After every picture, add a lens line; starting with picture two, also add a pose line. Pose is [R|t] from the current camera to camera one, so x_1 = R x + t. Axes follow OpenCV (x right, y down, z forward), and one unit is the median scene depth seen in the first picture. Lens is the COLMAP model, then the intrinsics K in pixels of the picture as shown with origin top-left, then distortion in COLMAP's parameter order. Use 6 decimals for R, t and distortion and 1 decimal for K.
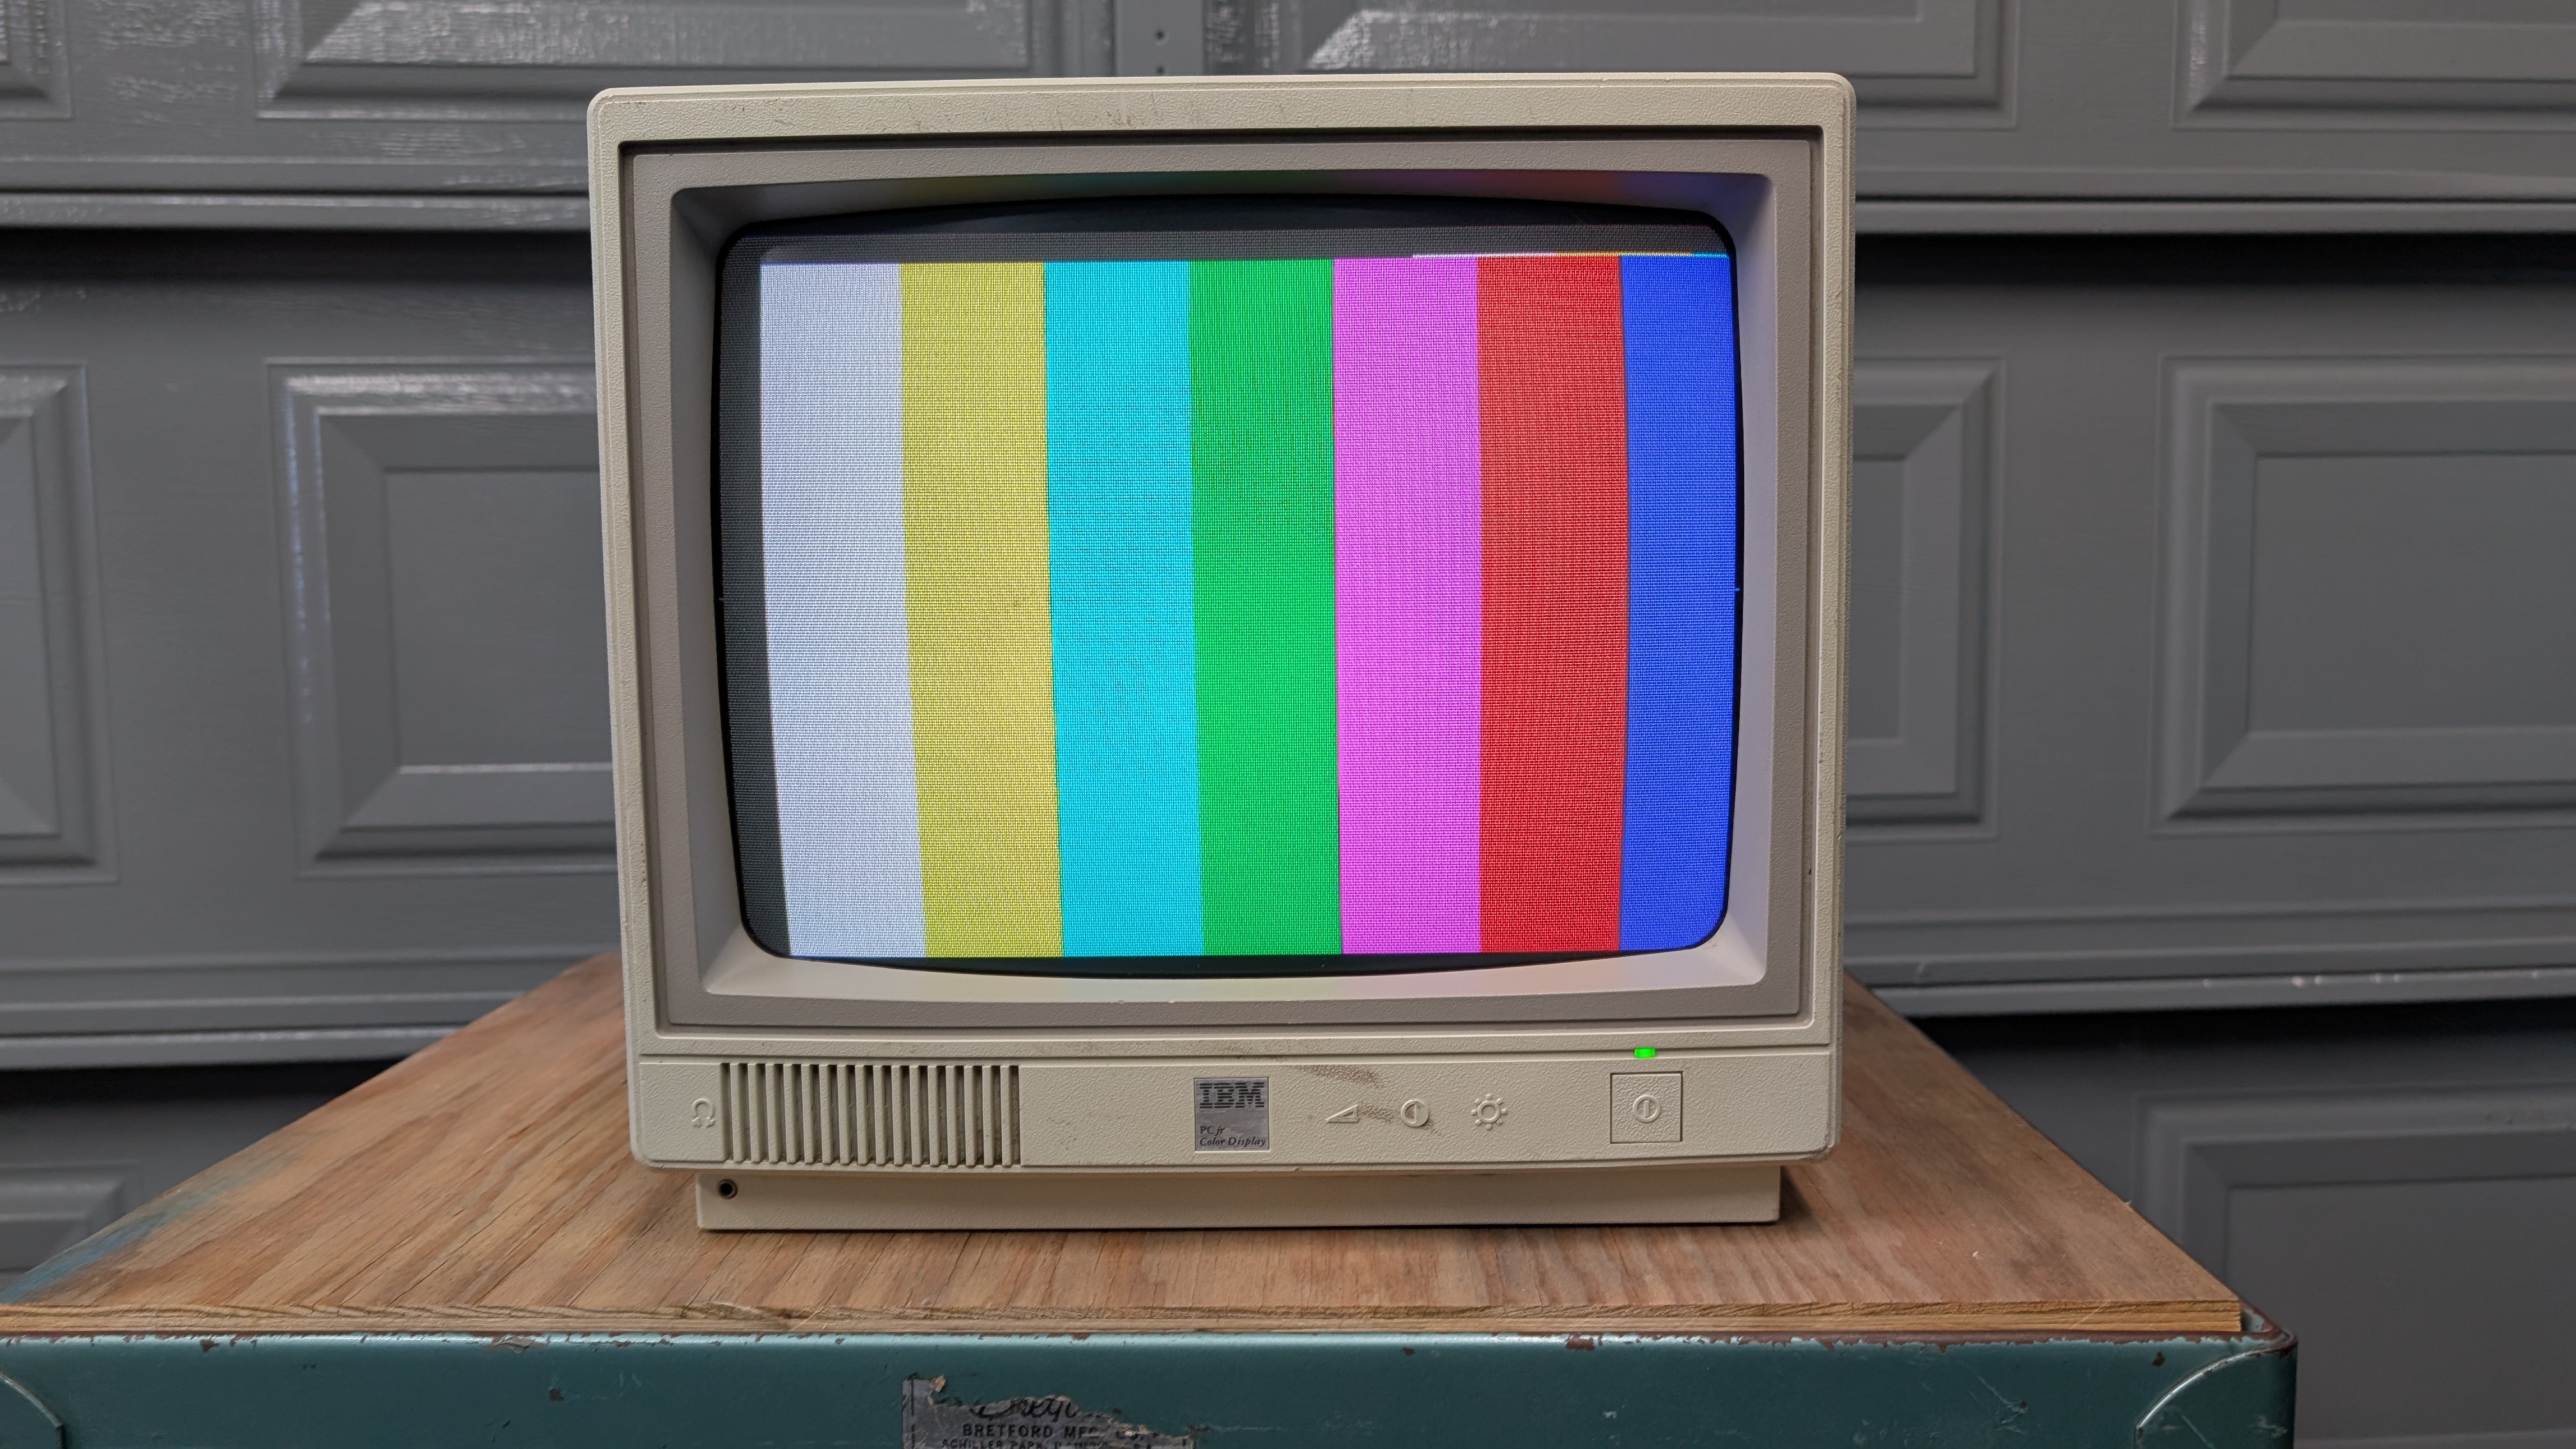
lens RADIAL K [[1931.0, 0, 1291.7], [0, 1931.0, 742.9], [0, 0, 1]] dist [0.000940, -0.000836]
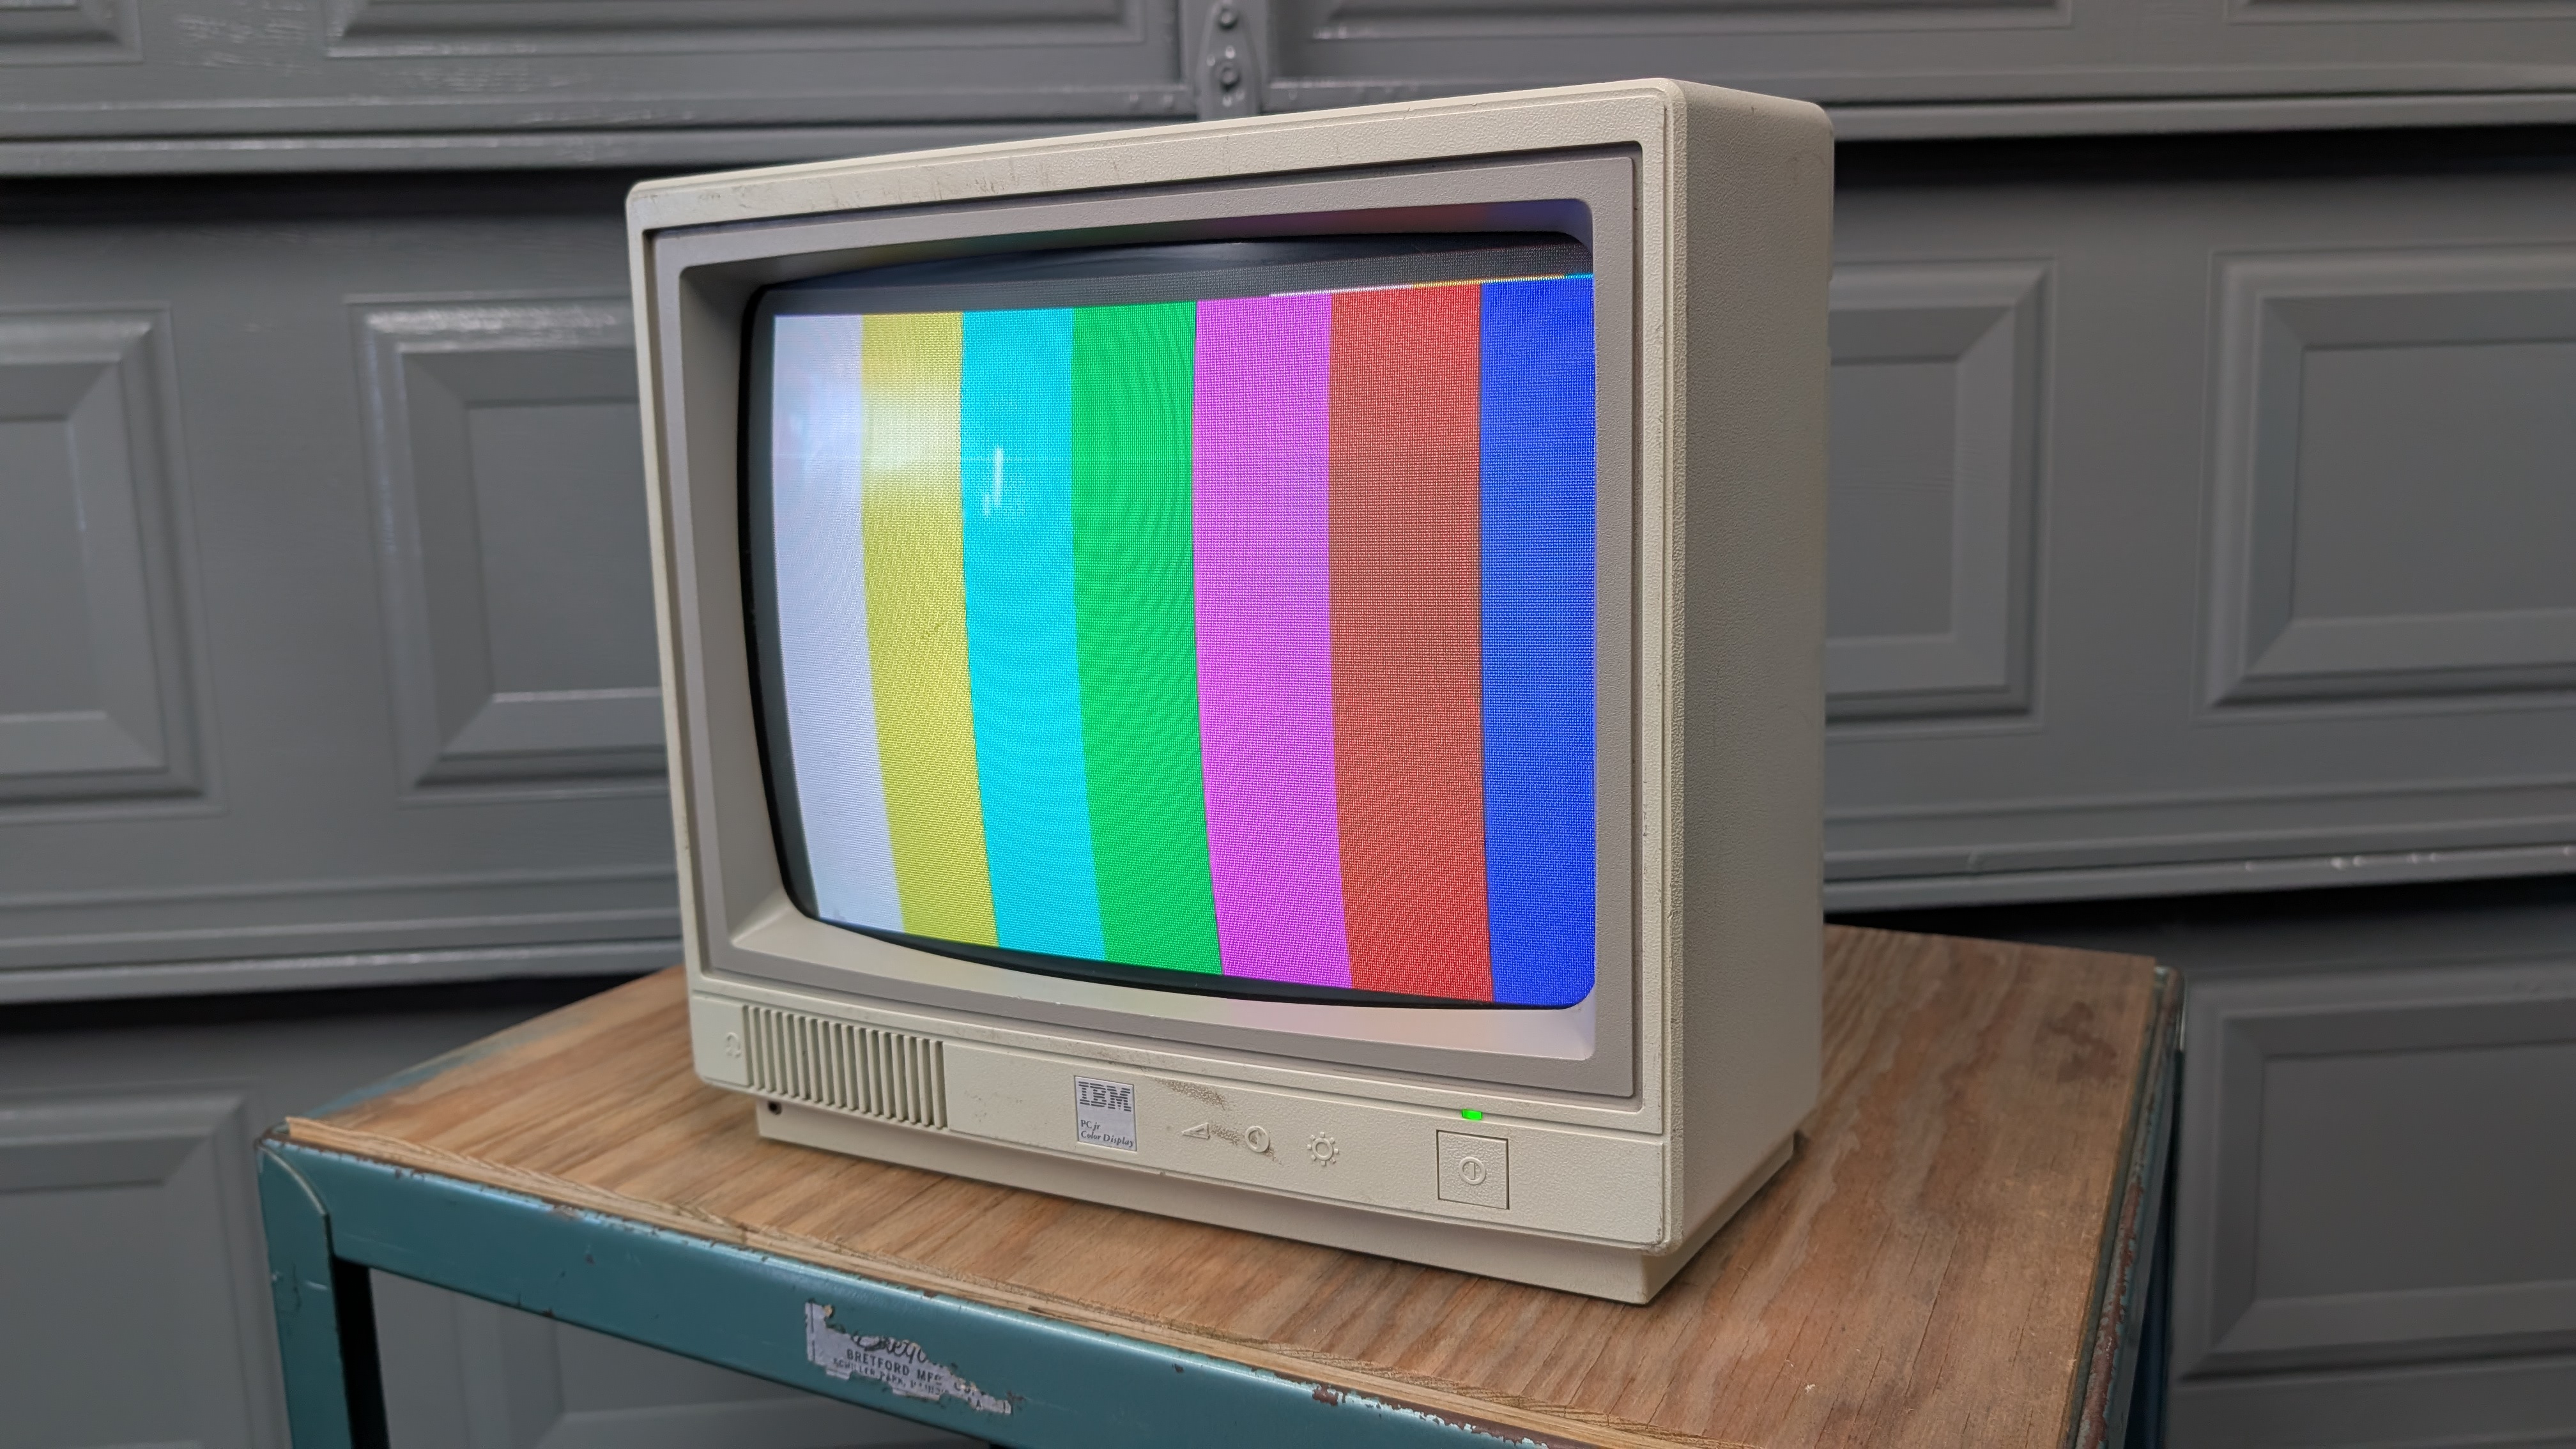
lens RADIAL K [[1931.0, 0, 1284.1], [0, 1931.0, 706.2], [0, 0, 1]] dist [0.000940, -0.000836]
pose [[0.893538, 0.055802, -0.445507, 0.522264], [-0.020559, 0.996291, 0.083556, -0.124239], [0.448517, -0.065501, 0.891371, 0.105544]]
